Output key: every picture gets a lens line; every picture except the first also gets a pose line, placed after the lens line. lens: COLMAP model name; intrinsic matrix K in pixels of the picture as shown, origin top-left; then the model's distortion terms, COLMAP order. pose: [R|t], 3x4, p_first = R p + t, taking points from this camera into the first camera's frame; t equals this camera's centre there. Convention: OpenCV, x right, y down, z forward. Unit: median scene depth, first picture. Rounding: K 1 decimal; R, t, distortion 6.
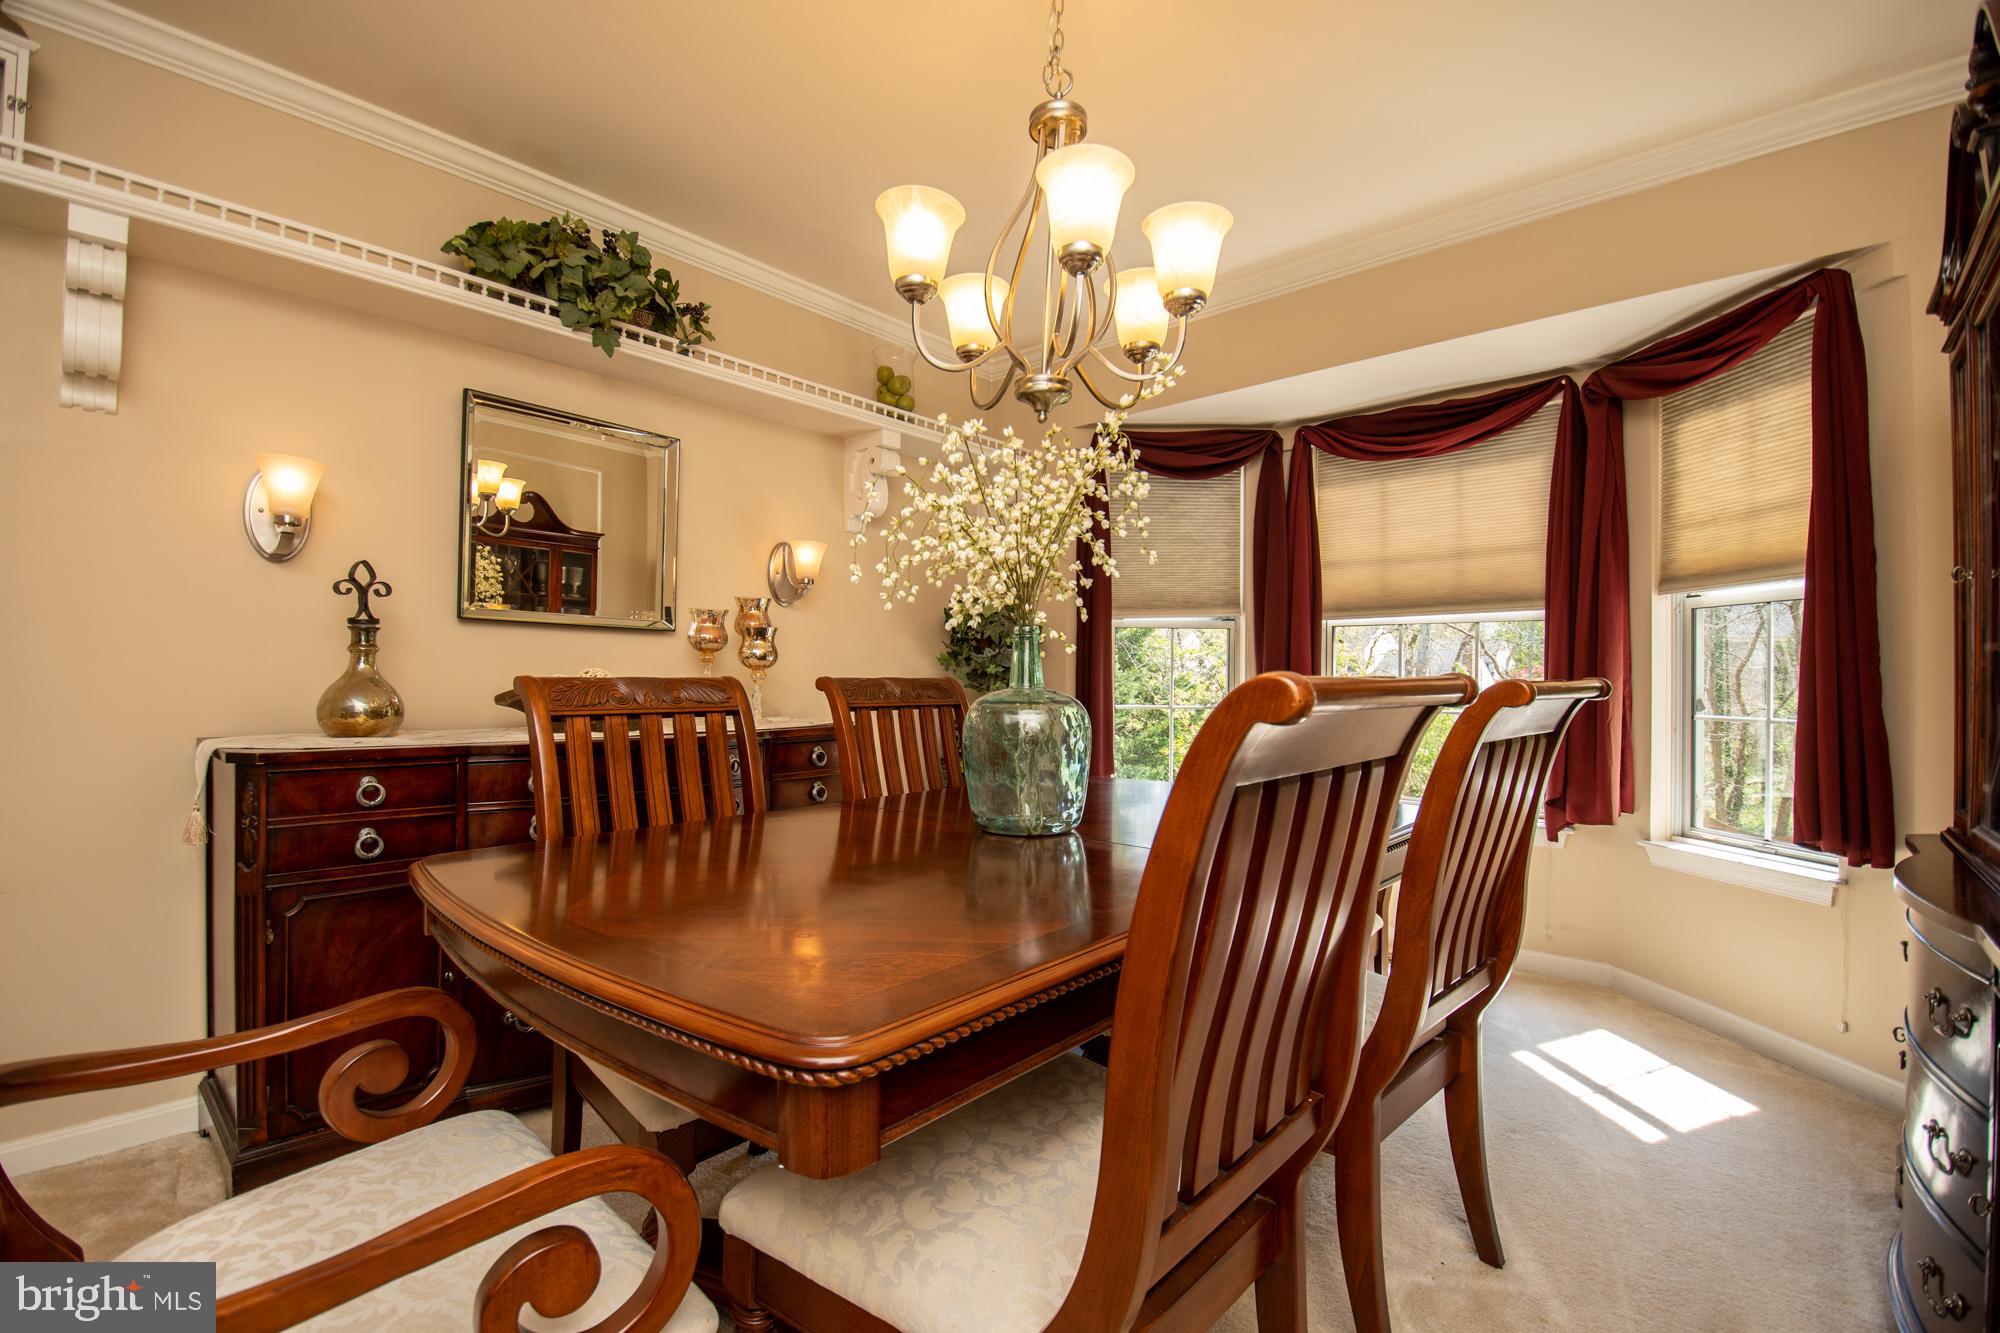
lens RADIAL K [[890.9, 0, 1001.6], [0, 890.9, 678.3], [0, 0, 1]] dist [-0.019854, -0.001385]
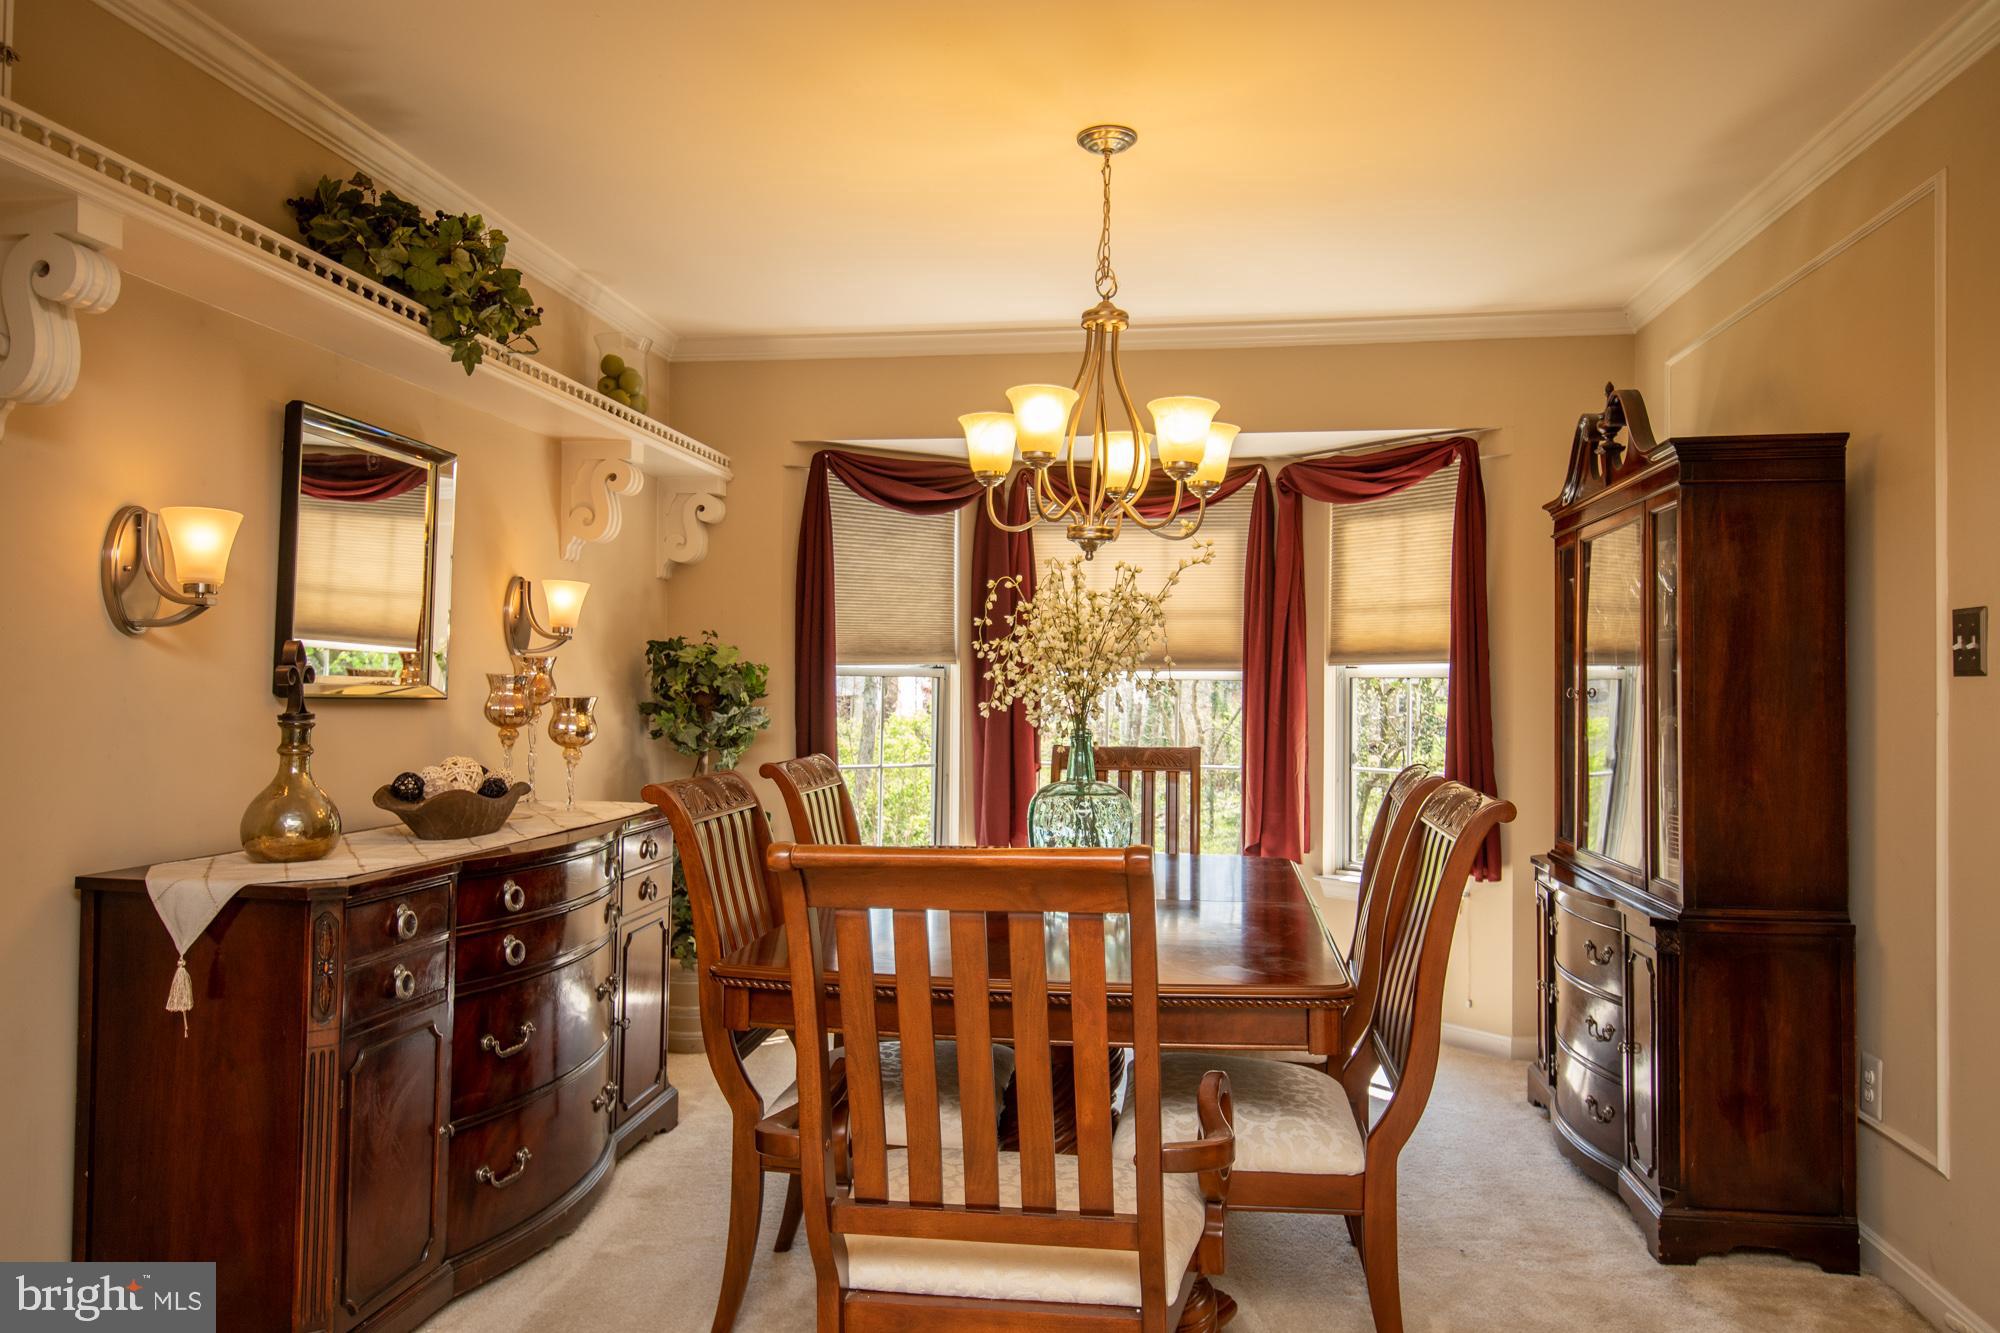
lens RADIAL K [[1397.3, 0, 999.4], [0, 1397.3, 665.8], [0, 0, 1]] dist [-0.010038, 0.000226]
pose [[0.829672, 0.010508, 0.558152, -0.682681], [-0.010914, 0.999937, -0.002602, -0.087953], [-0.558144, -0.003933, 0.829735, -0.311071]]
